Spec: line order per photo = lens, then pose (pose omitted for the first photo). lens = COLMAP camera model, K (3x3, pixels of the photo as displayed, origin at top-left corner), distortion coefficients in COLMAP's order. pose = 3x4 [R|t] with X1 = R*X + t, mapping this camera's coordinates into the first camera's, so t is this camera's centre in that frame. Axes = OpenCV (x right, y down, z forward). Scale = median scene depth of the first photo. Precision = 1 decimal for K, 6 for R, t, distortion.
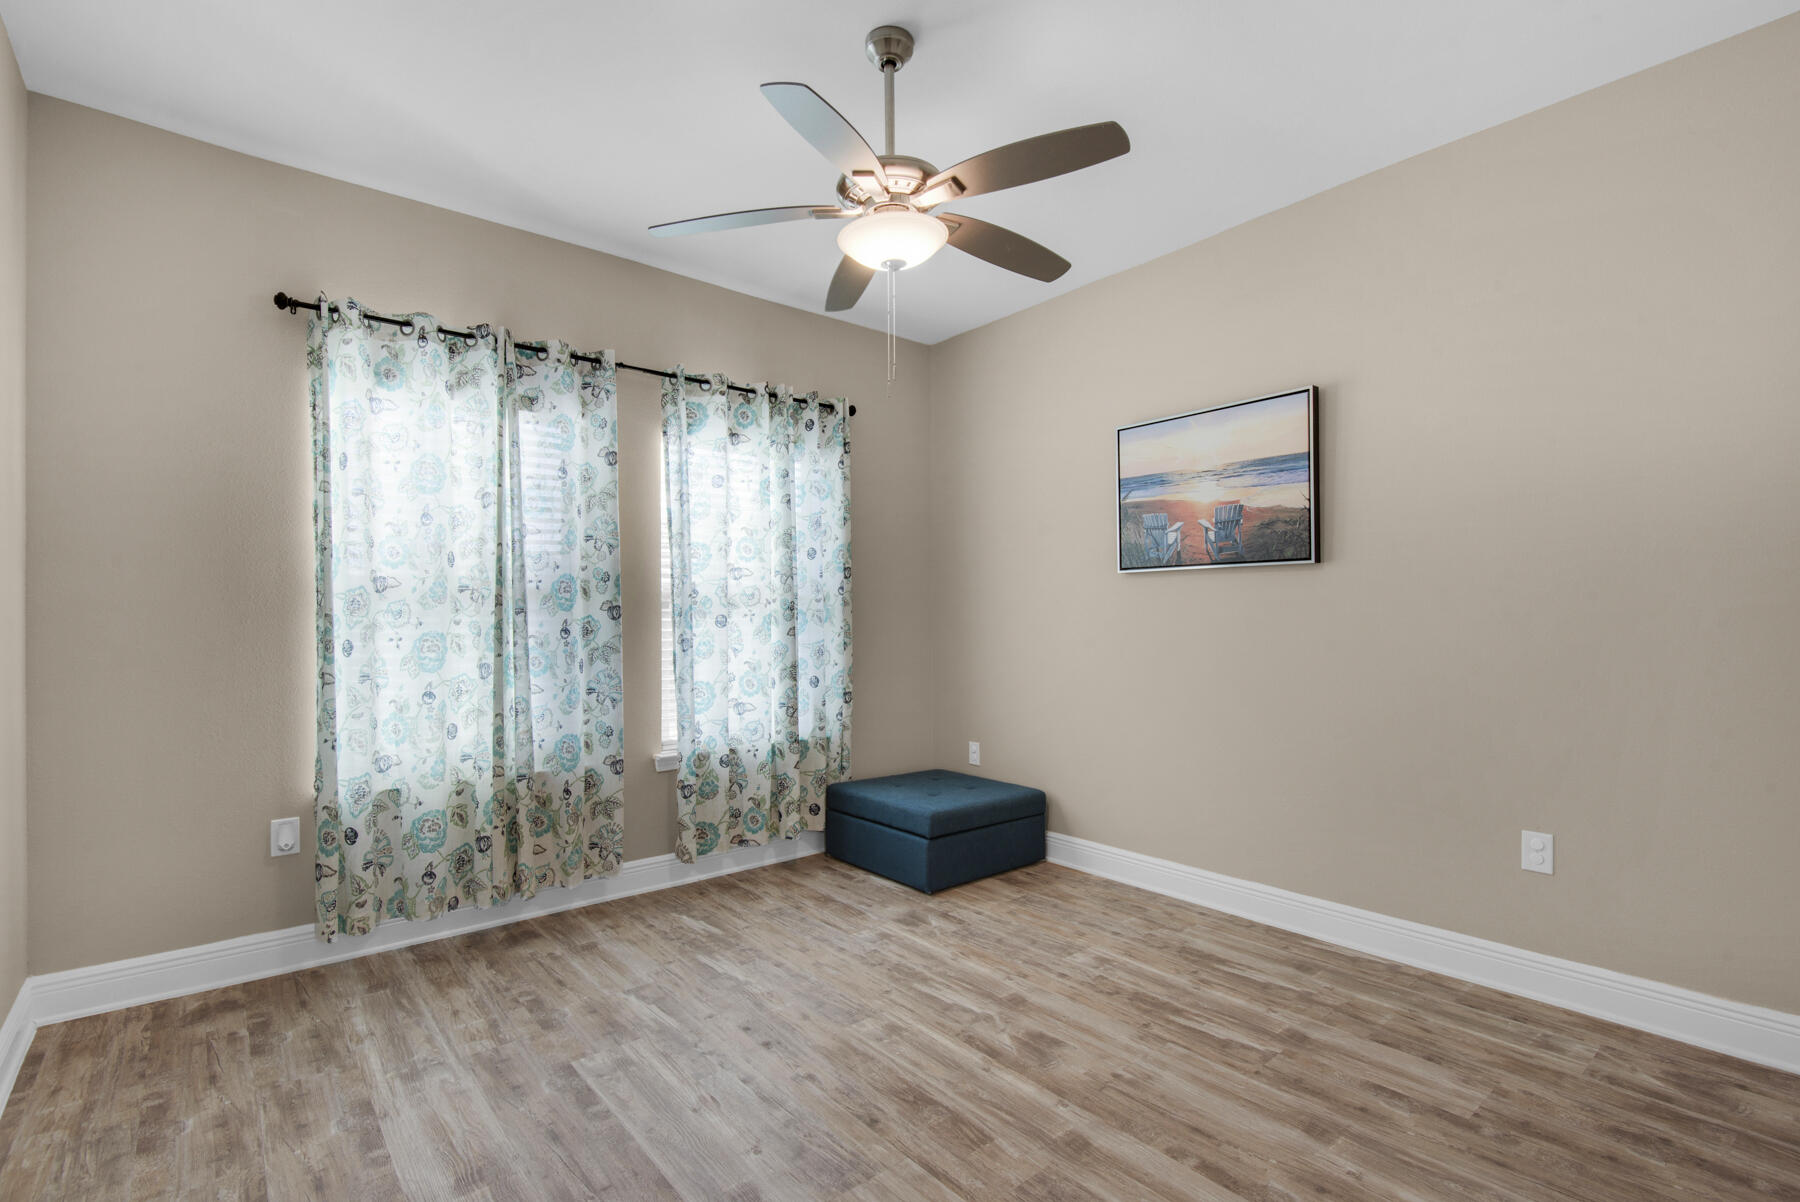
lens RADIAL K [[833.6, 0, 897.6], [0, 833.6, 609.5], [0, 0, 1]] dist [0.012918, -0.005691]
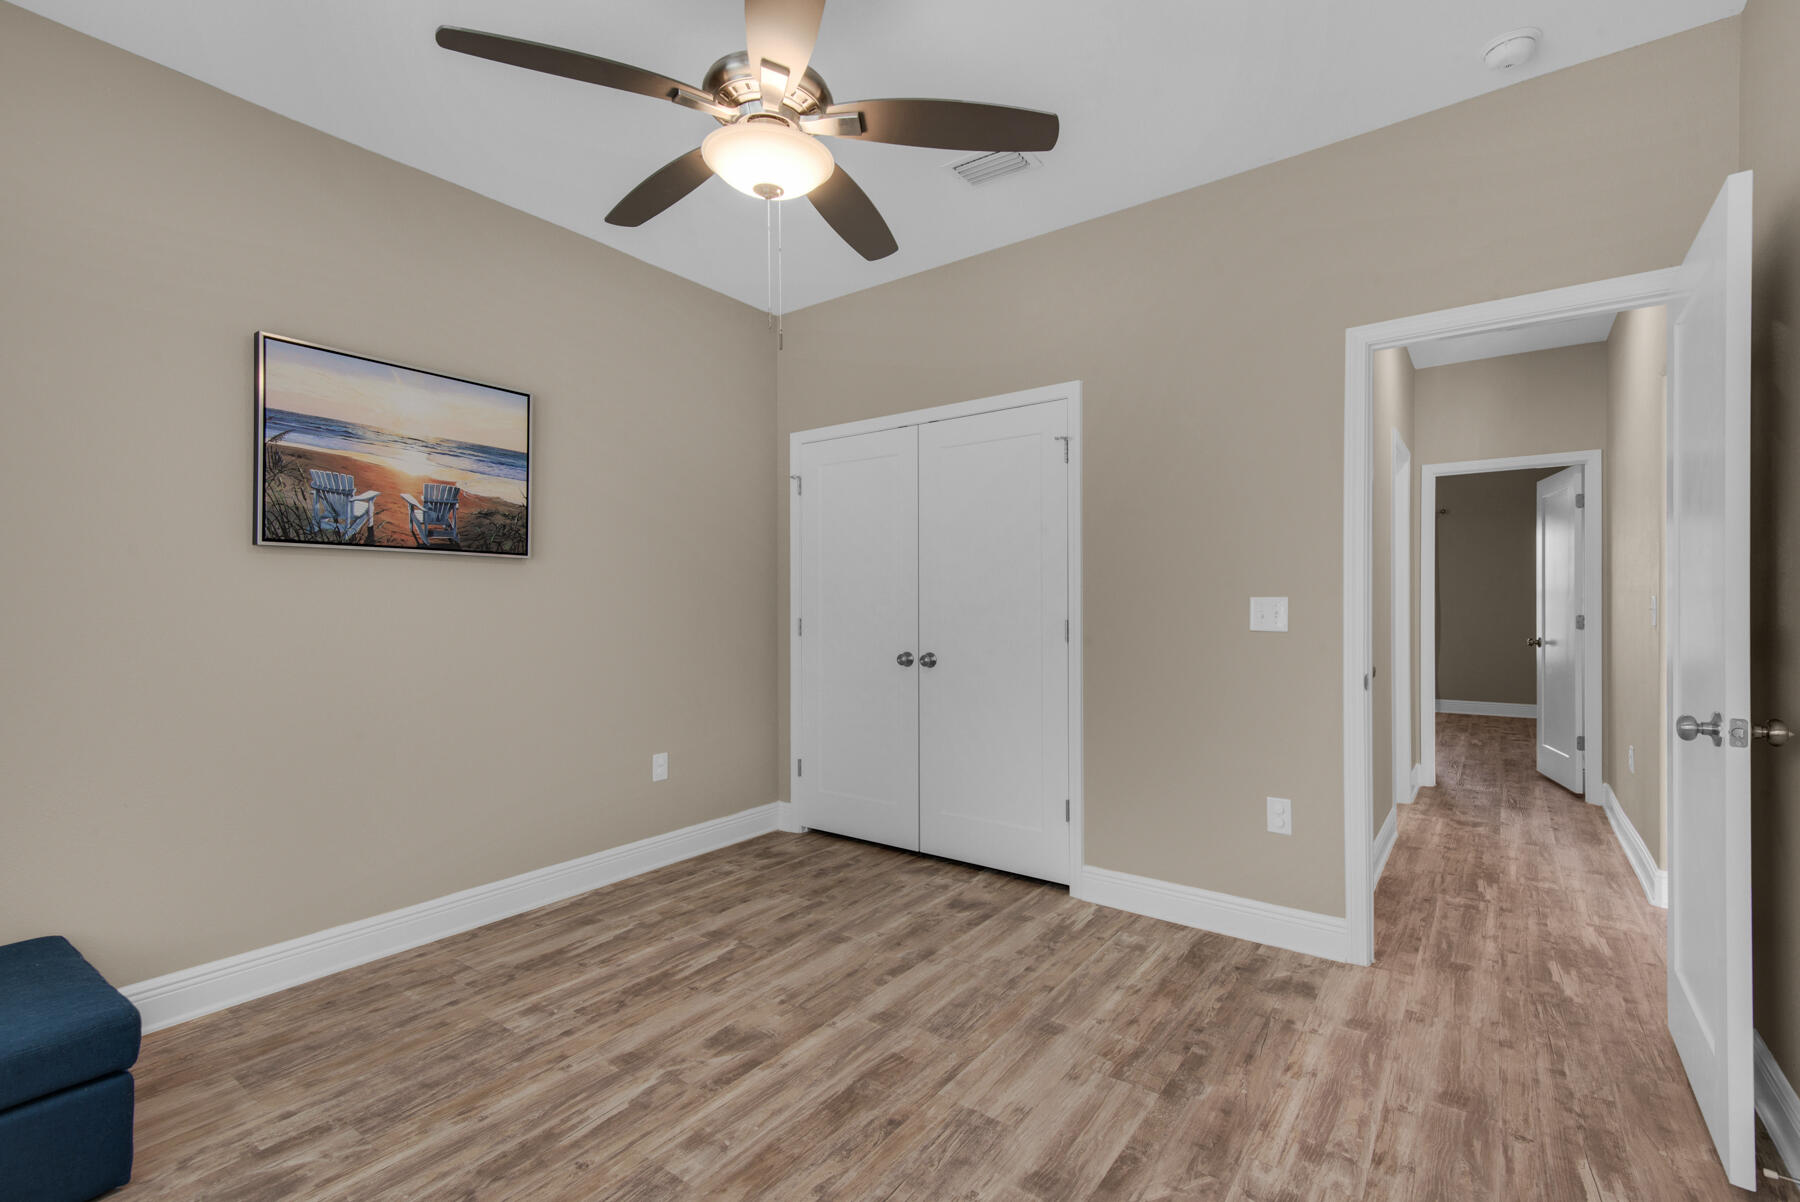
lens RADIAL K [[833.6, 0, 877.0], [0, 833.6, 596.8], [0, 0, 1]] dist [0.012918, -0.005691]
pose [[-0.252648, 0.020504, 0.967341, -0.568433], [-0.003967, 0.999745, -0.022227, 0.013549], [-0.967550, -0.009453, -0.252502, 0.738484]]
